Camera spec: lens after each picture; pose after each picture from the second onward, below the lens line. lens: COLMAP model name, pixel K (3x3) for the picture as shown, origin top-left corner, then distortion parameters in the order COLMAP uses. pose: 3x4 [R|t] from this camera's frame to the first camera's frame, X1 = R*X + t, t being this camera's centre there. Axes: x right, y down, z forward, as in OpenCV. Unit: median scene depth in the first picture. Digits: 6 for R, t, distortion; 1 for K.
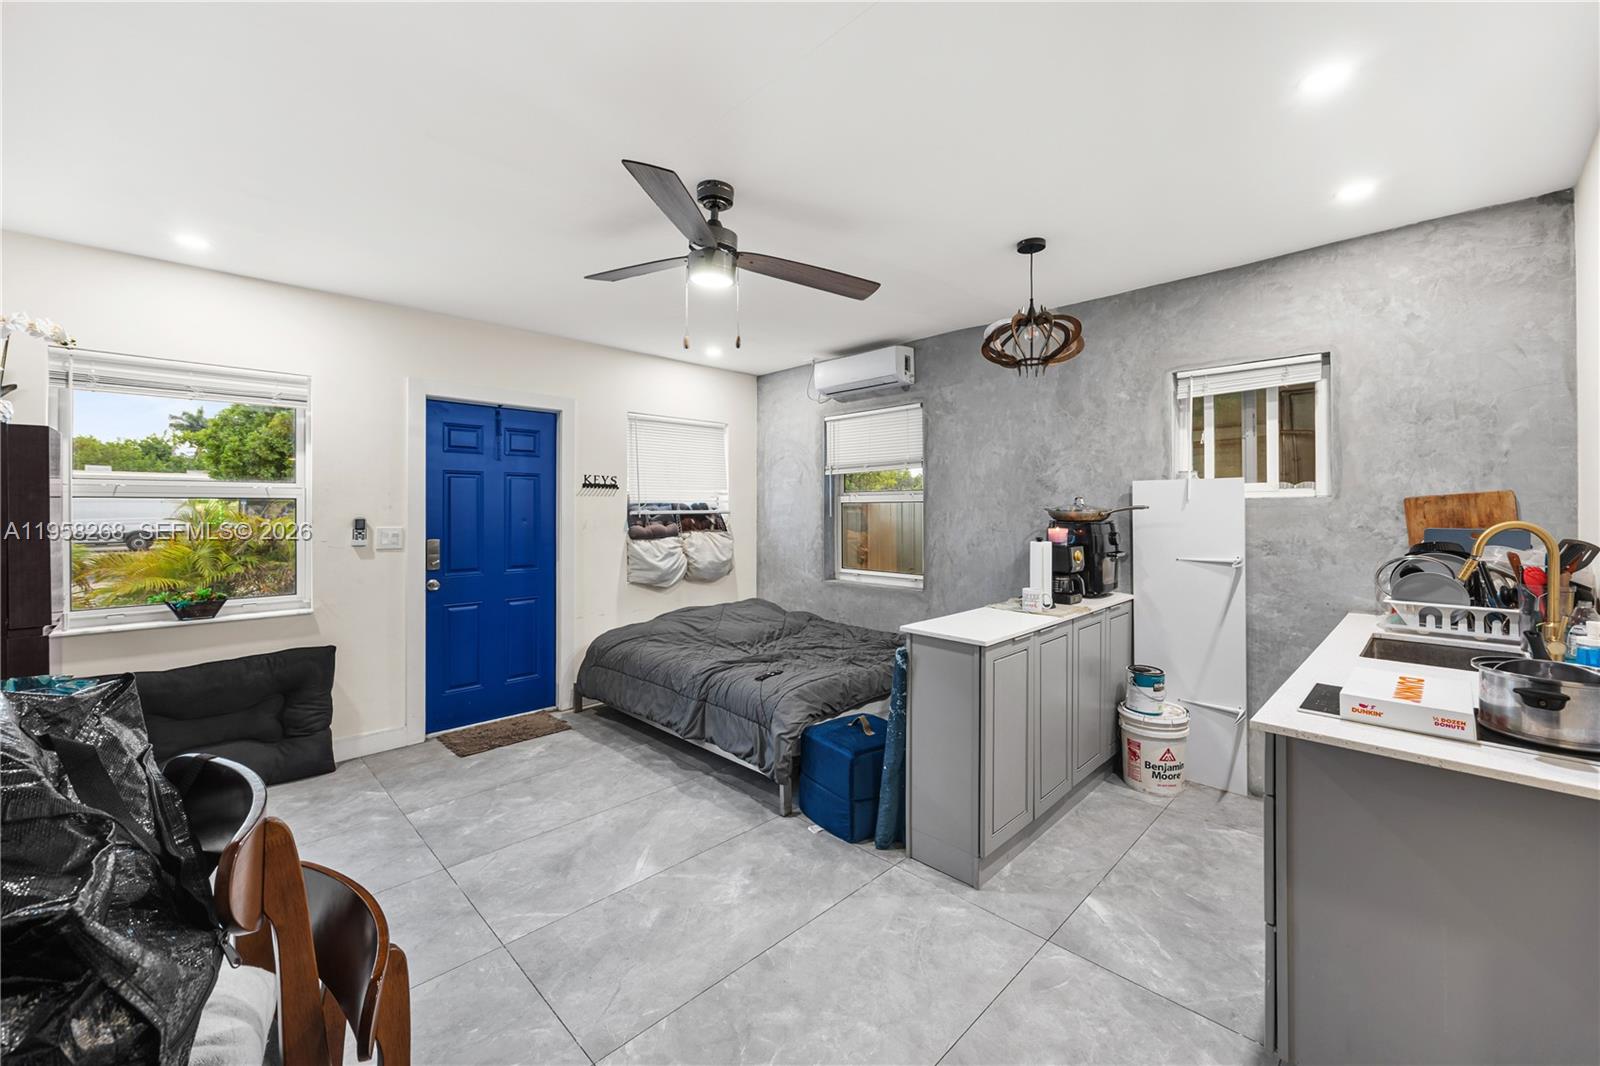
lens RADIAL K [[618.2, 0, 813.5], [0, 618.2, 515.3], [0, 0, 1]] dist [-0.002635, -0.000475]
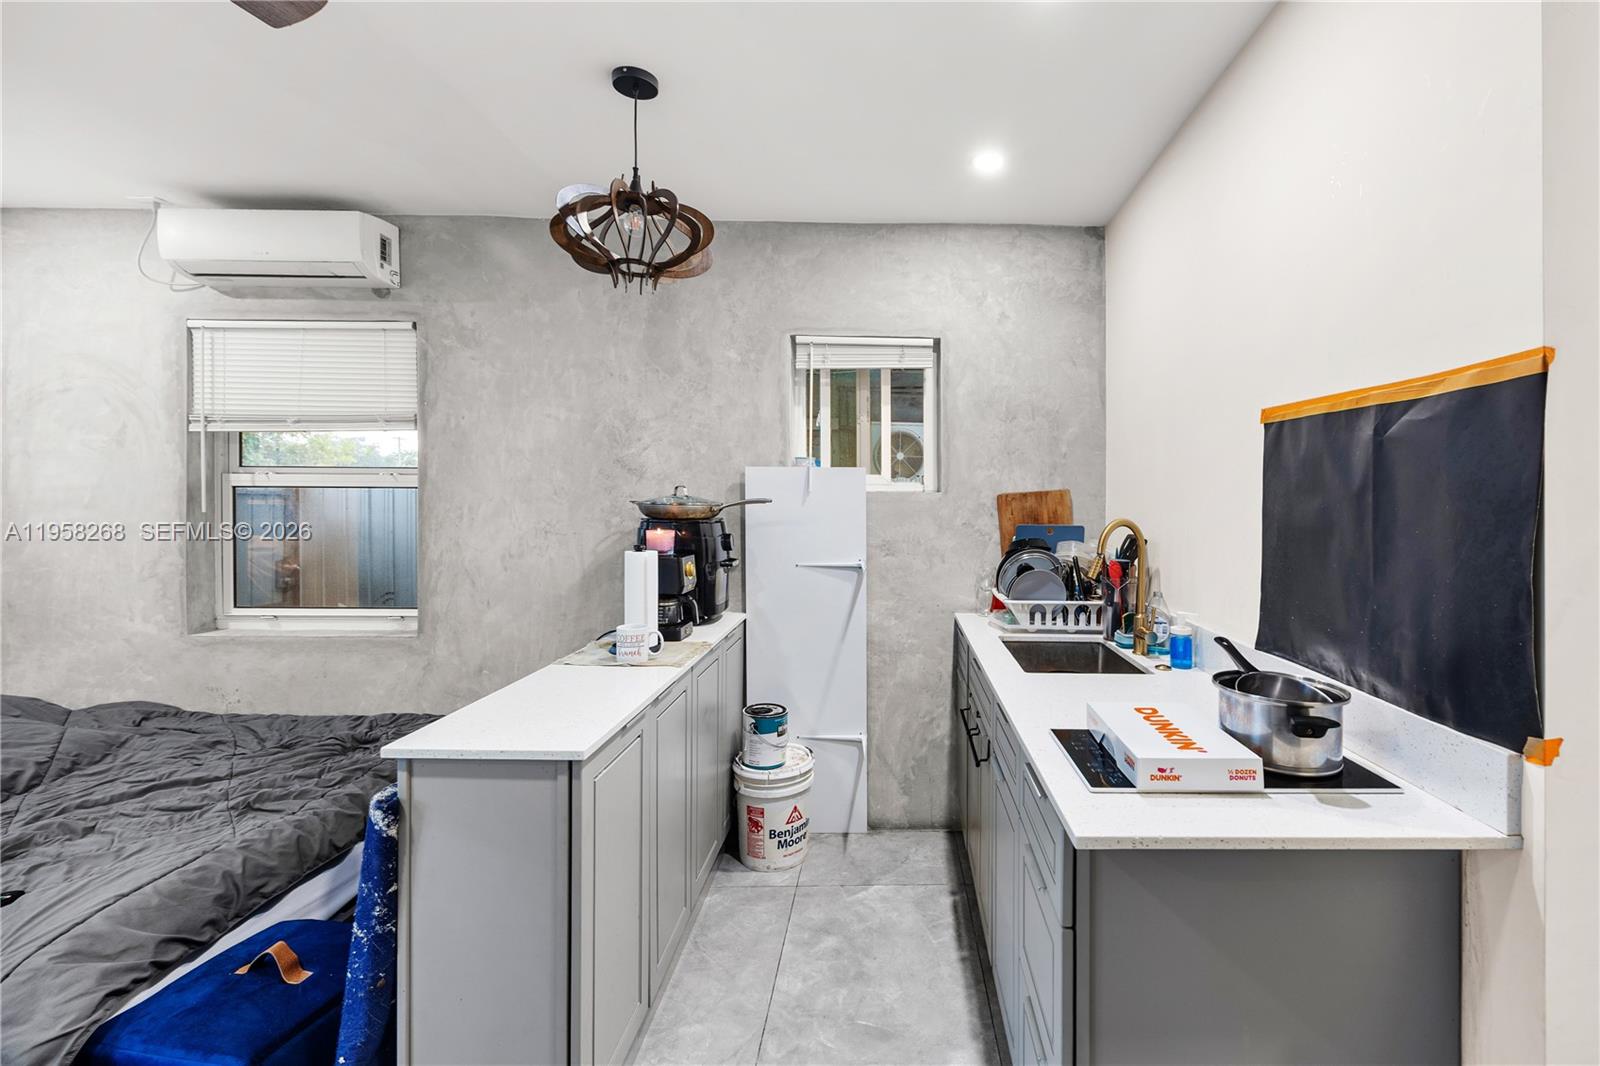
lens RADIAL K [[682.3, 0, 893.7], [0, 682.3, 509.0], [0, 0, 1]] dist [-0.000680, -0.000226]
pose [[0.694983, 0.000164, 0.719027, 0.027925], [-0.002061, 0.999996, 0.001763, -0.003752], [-0.719024, -0.002707, 0.694980, 0.259418]]
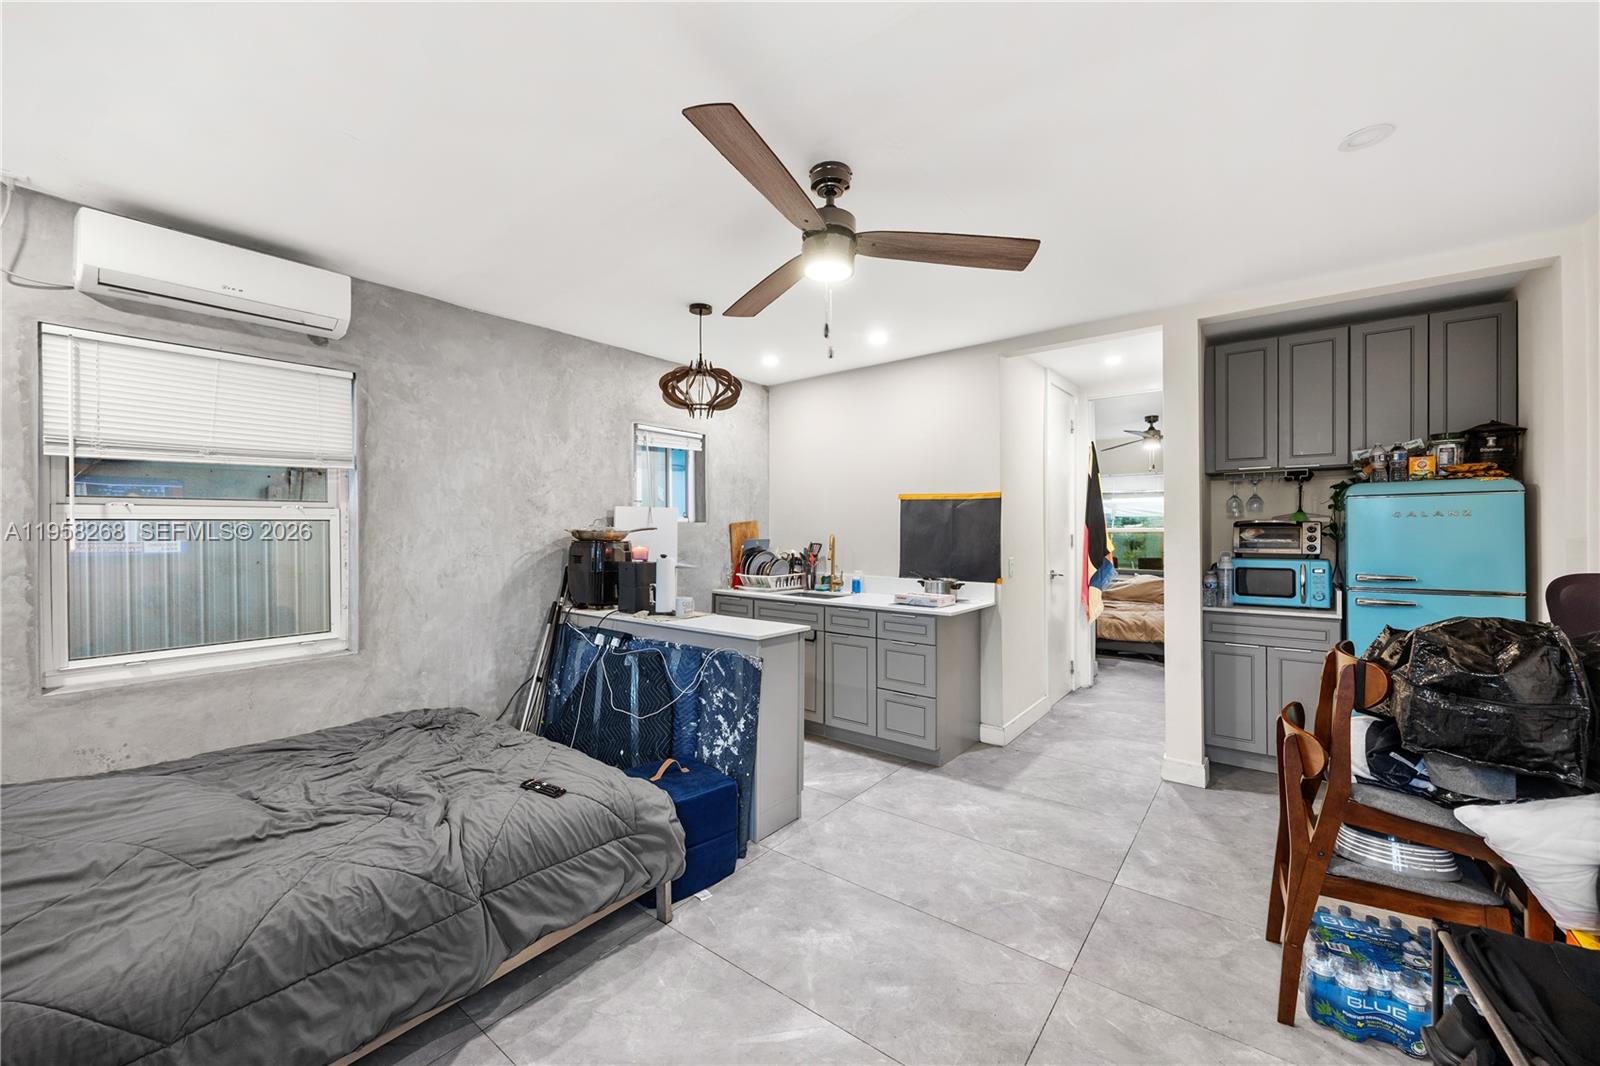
lens RADIAL K [[618.2, 0, 791.0], [0, 618.2, 544.5], [0, 0, 1]] dist [-0.002635, -0.000475]
pose [[-0.100996, -0.026841, 0.994525, -0.687936], [0.013602, 0.999505, 0.028357, -0.010480], [-0.994794, 0.016391, -0.100581, 0.755965]]
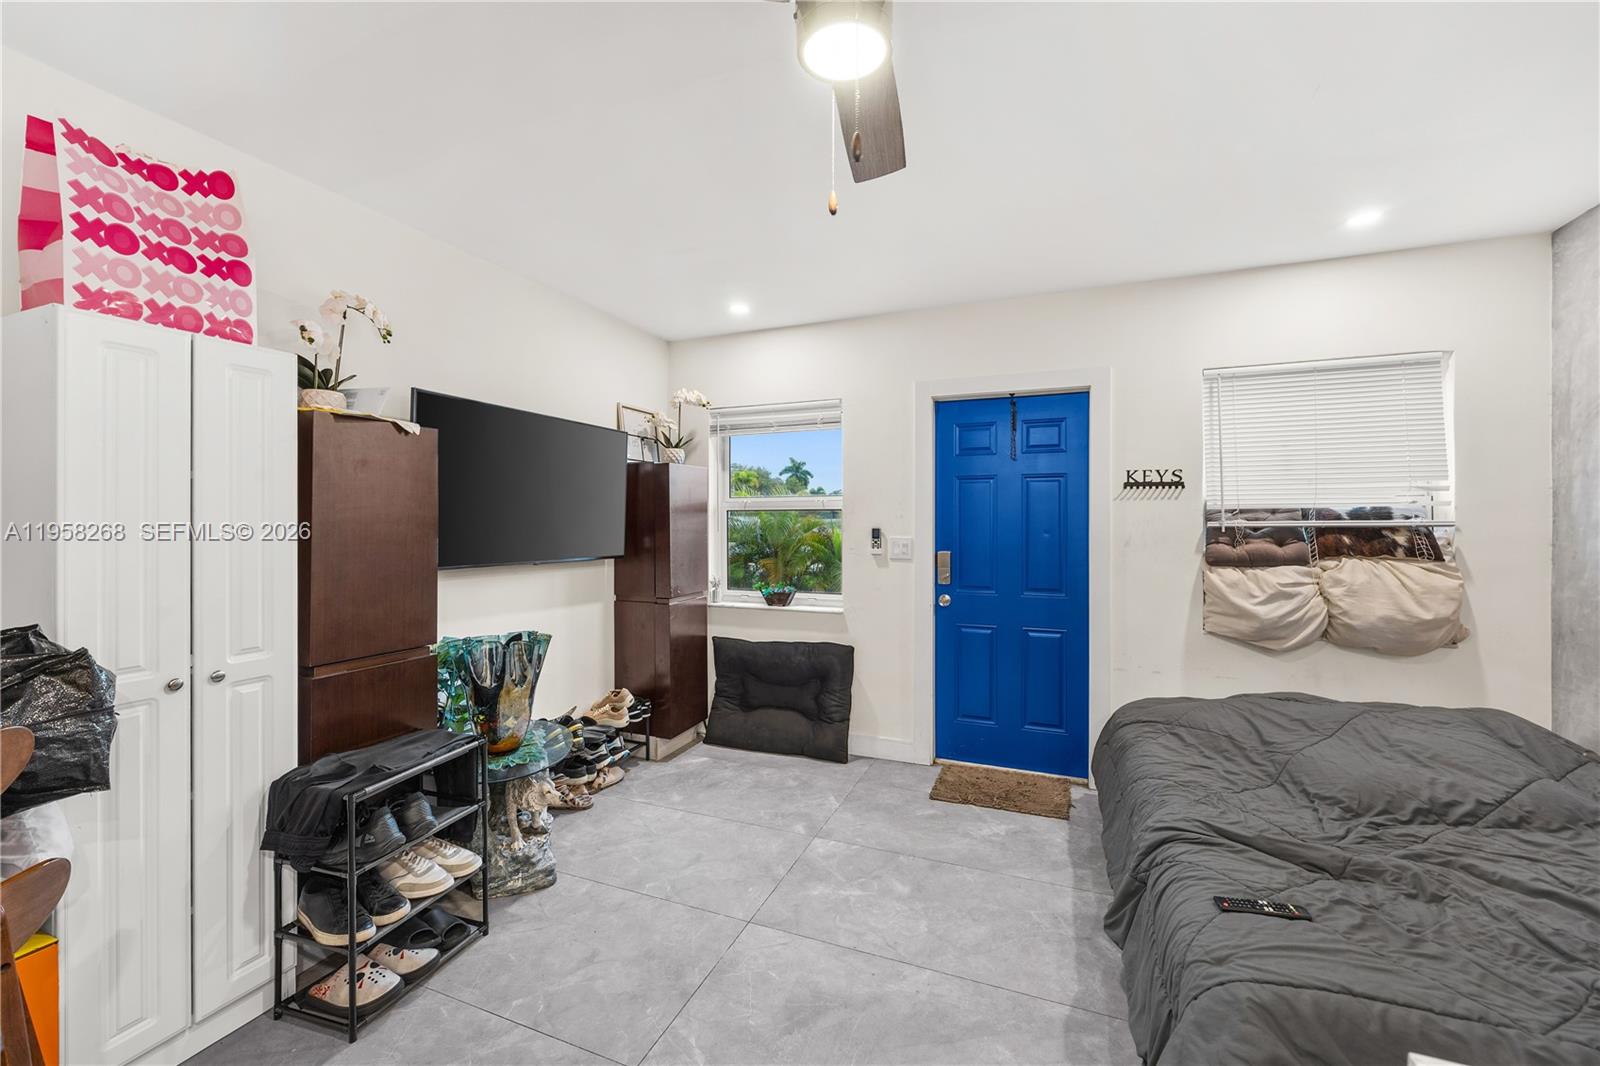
lens RADIAL K [[618.2, 0, 807.1], [0, 618.2, 526.3], [0, 0, 1]] dist [-0.002635, -0.000475]
pose [[0.400111, 0.009779, -0.916415, 0.181393], [-0.007147, 0.999946, 0.007551, -0.005052], [0.916439, 0.003528, 0.400159, 0.514215]]
